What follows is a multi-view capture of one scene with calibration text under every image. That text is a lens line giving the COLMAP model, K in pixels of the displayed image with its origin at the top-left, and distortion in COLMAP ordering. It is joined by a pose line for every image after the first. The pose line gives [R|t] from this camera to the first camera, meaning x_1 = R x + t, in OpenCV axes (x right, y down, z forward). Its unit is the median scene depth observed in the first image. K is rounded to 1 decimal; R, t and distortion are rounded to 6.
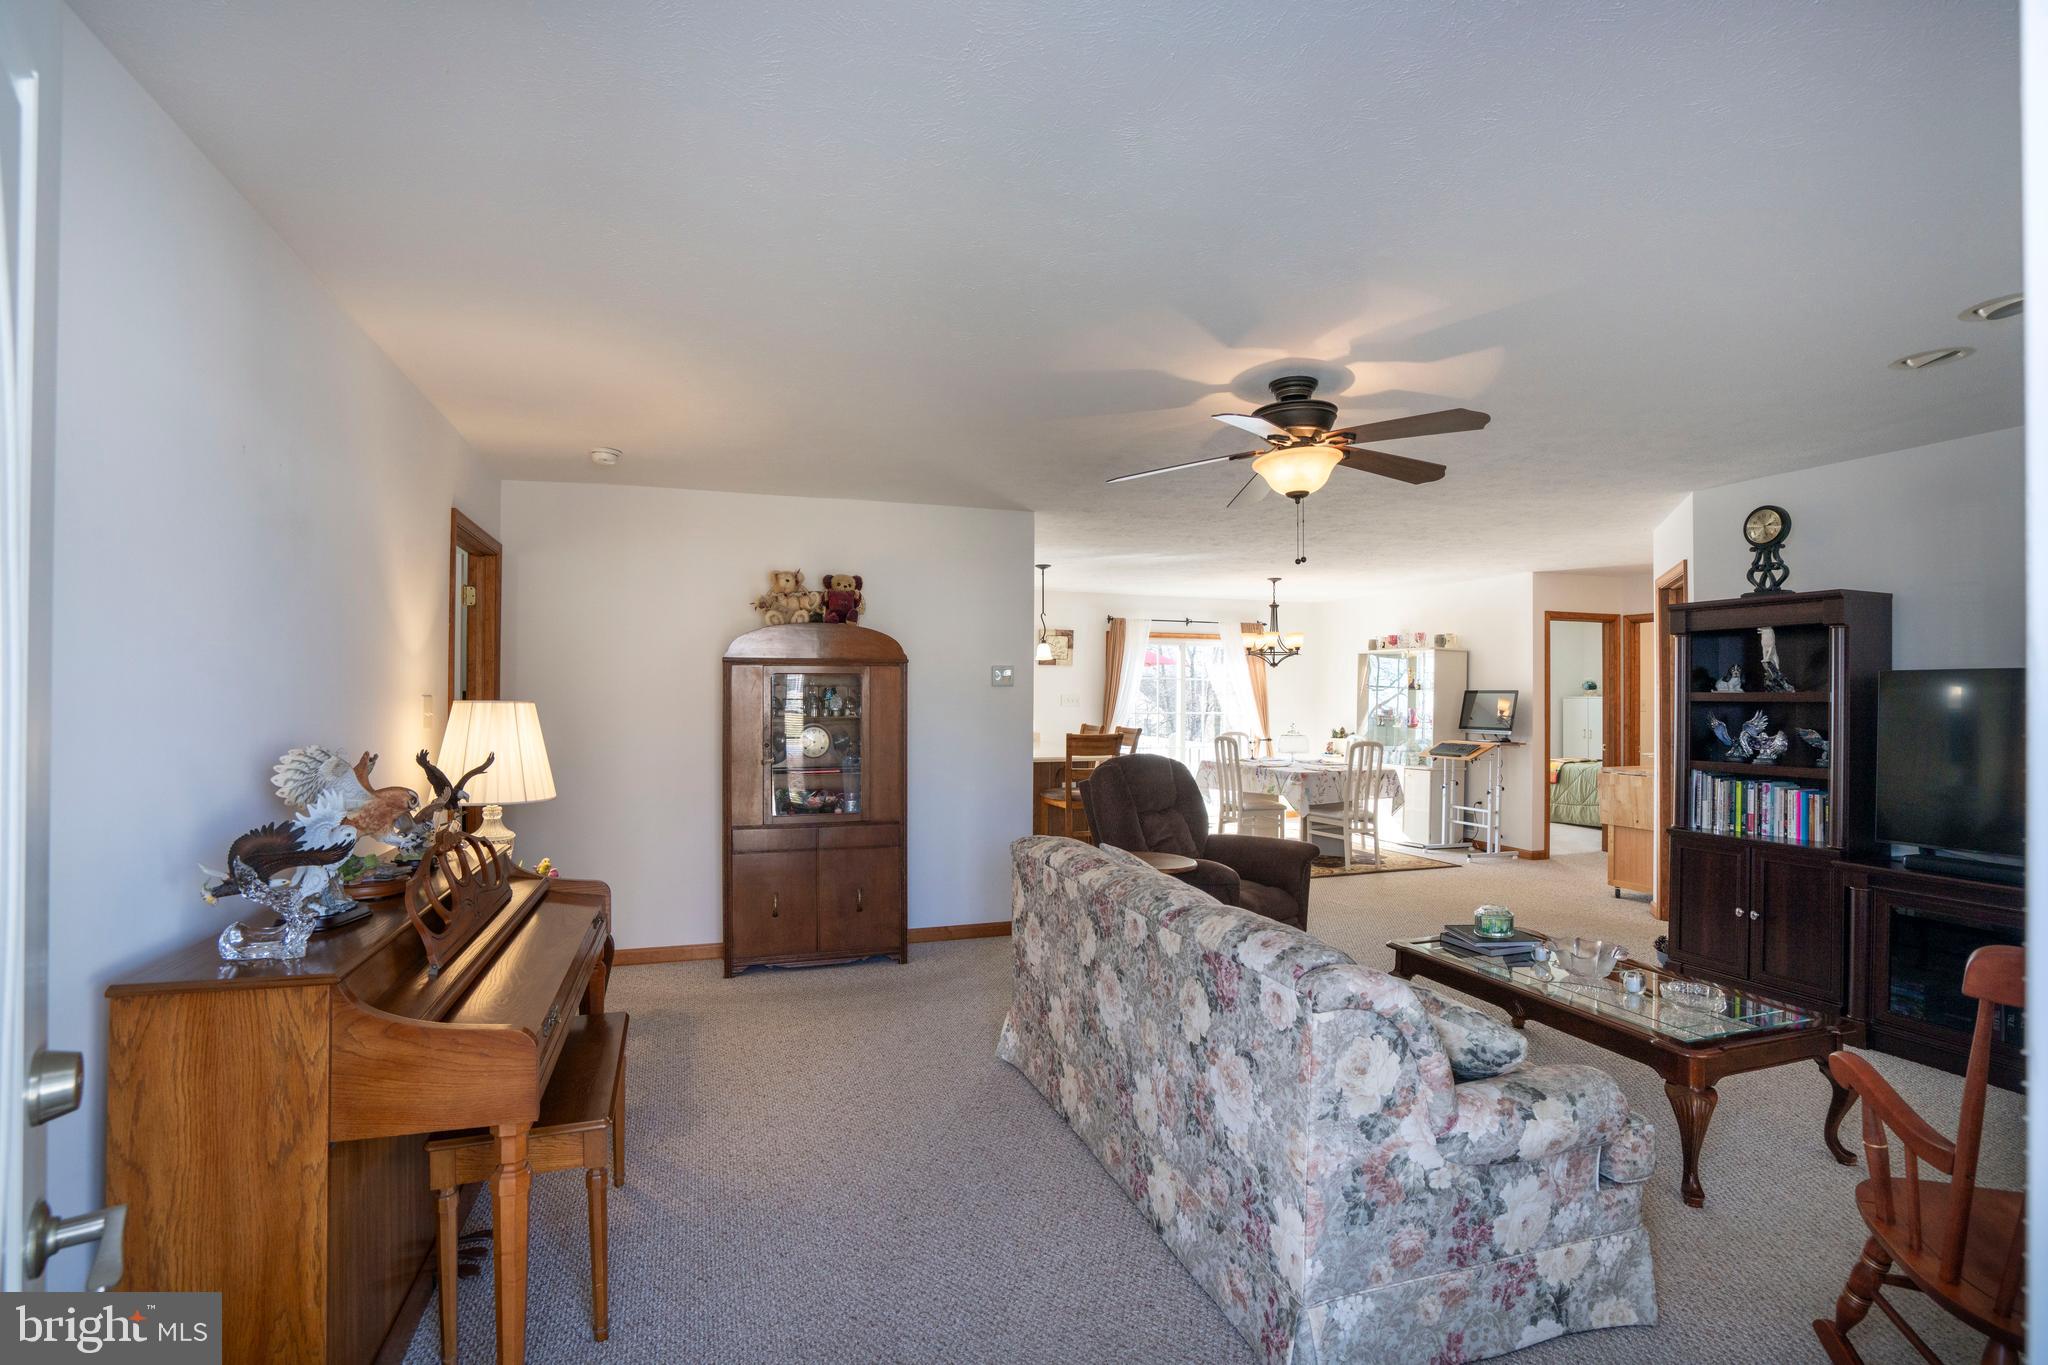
lens RADIAL K [[947.1, 0, 1016.9], [0, 947.1, 688.5], [0, 0, 1]] dist [-0.061412, 0.026172]
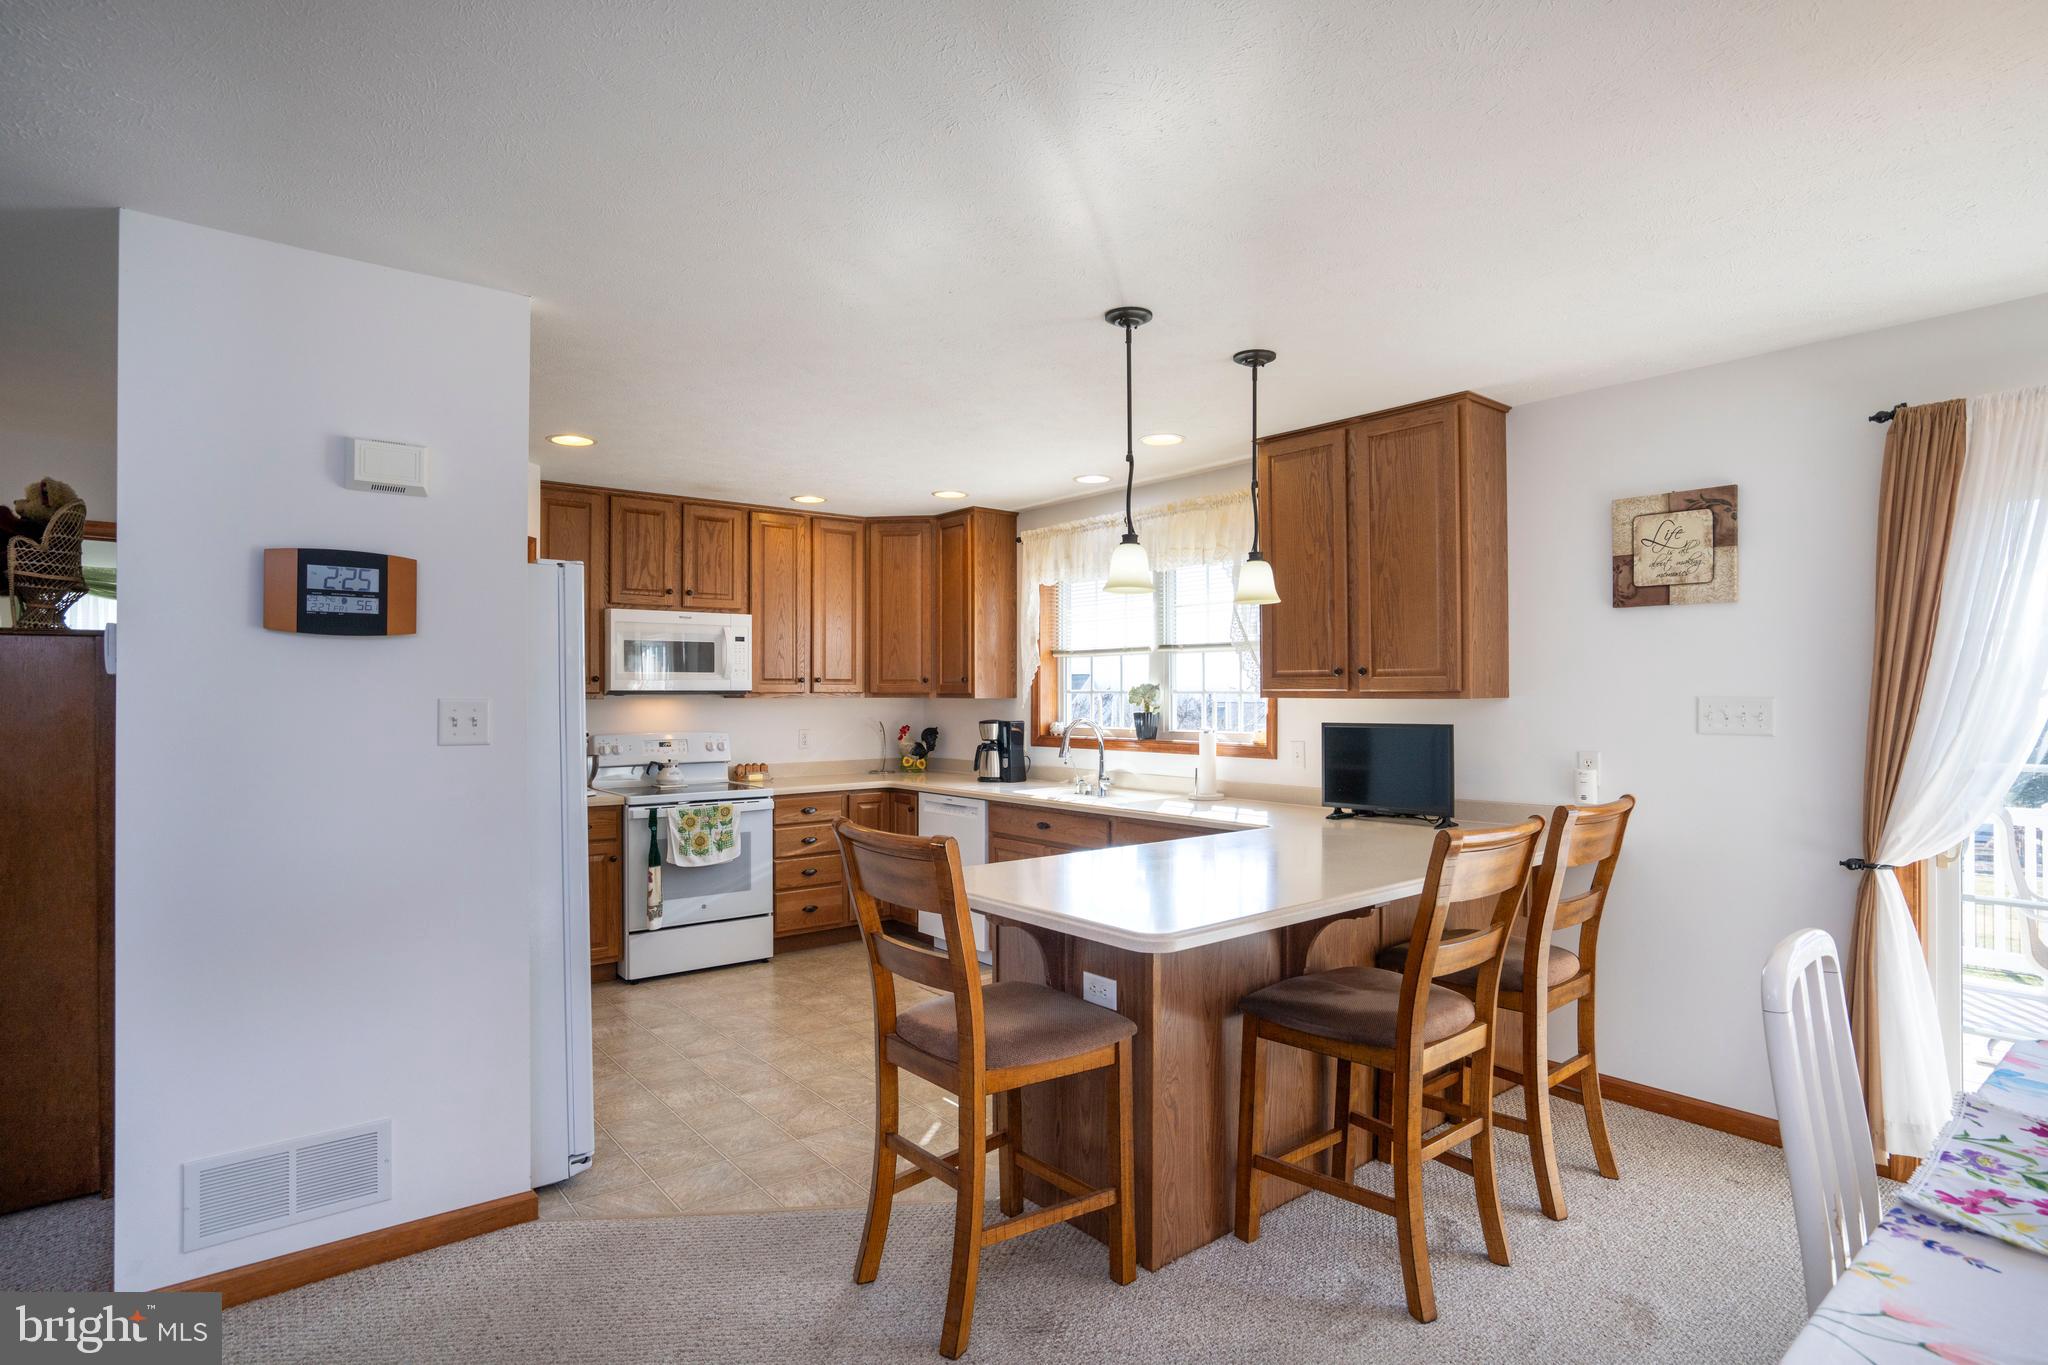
lens RADIAL K [[1041.7, 0, 1013.8], [0, 1041.7, 690.4], [0, 0, 1]] dist [-0.048580, 0.028822]
pose [[0.352367, -0.010565, -0.935802, 0.284954], [0.005345, 0.999943, -0.009276, 0.006153], [0.935847, -0.001733, 0.352403, 0.669005]]
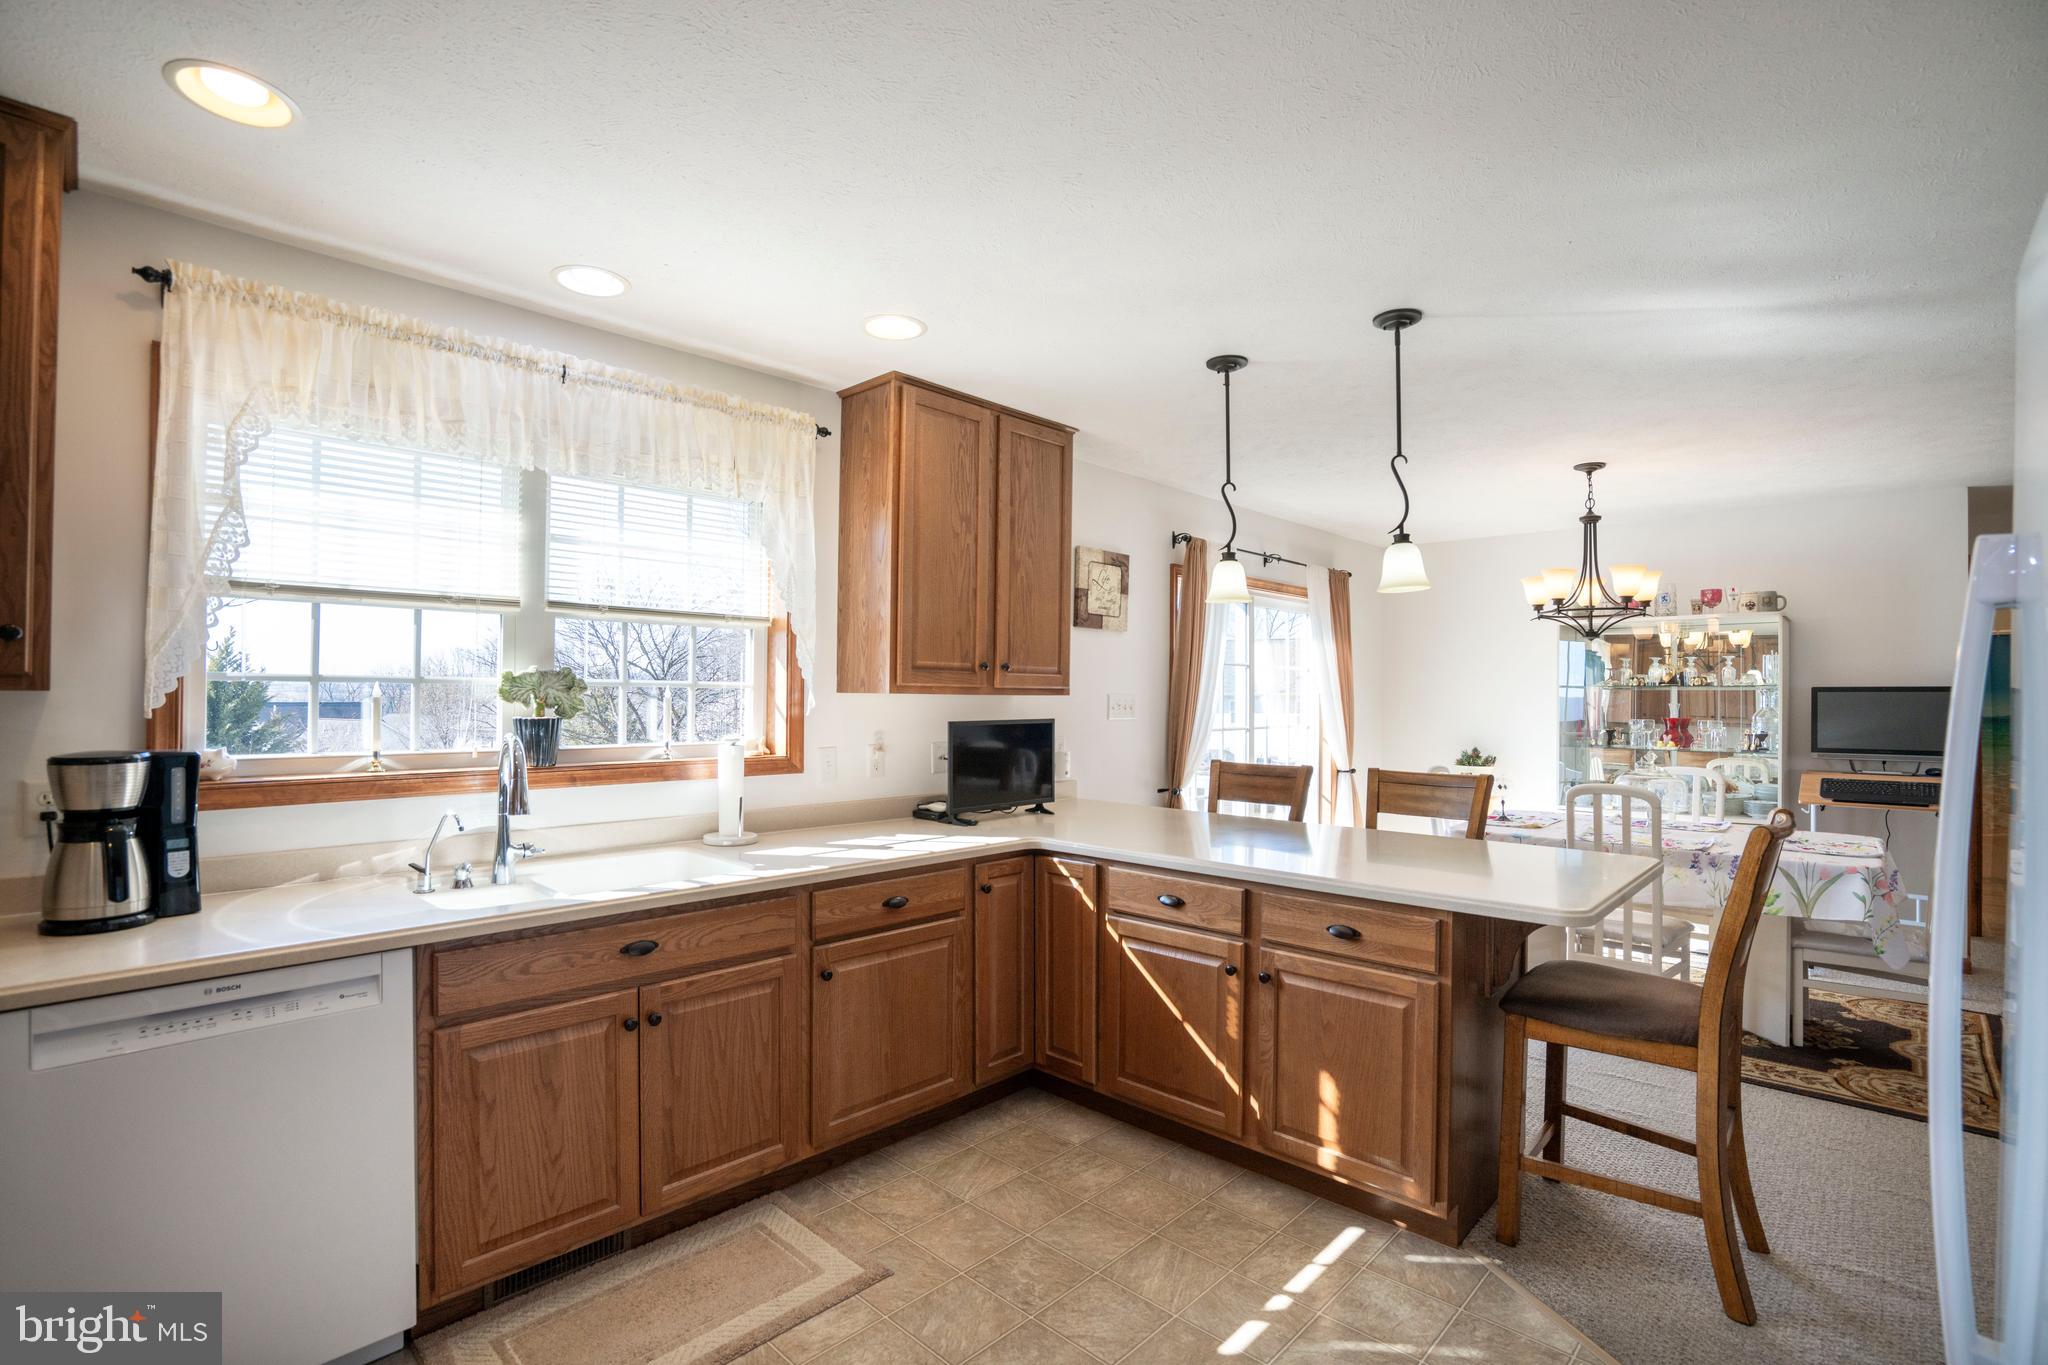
lens RADIAL K [[947.1, 0, 1016.9], [0, 947.1, 688.5], [0, 0, 1]] dist [-0.061412, 0.026172]
pose [[0.884164, 0.002108, 0.467171, -0.204819], [-0.001163, 0.999997, -0.002311, 0.004764], [-0.467175, 0.001500, 0.884164, 0.617697]]
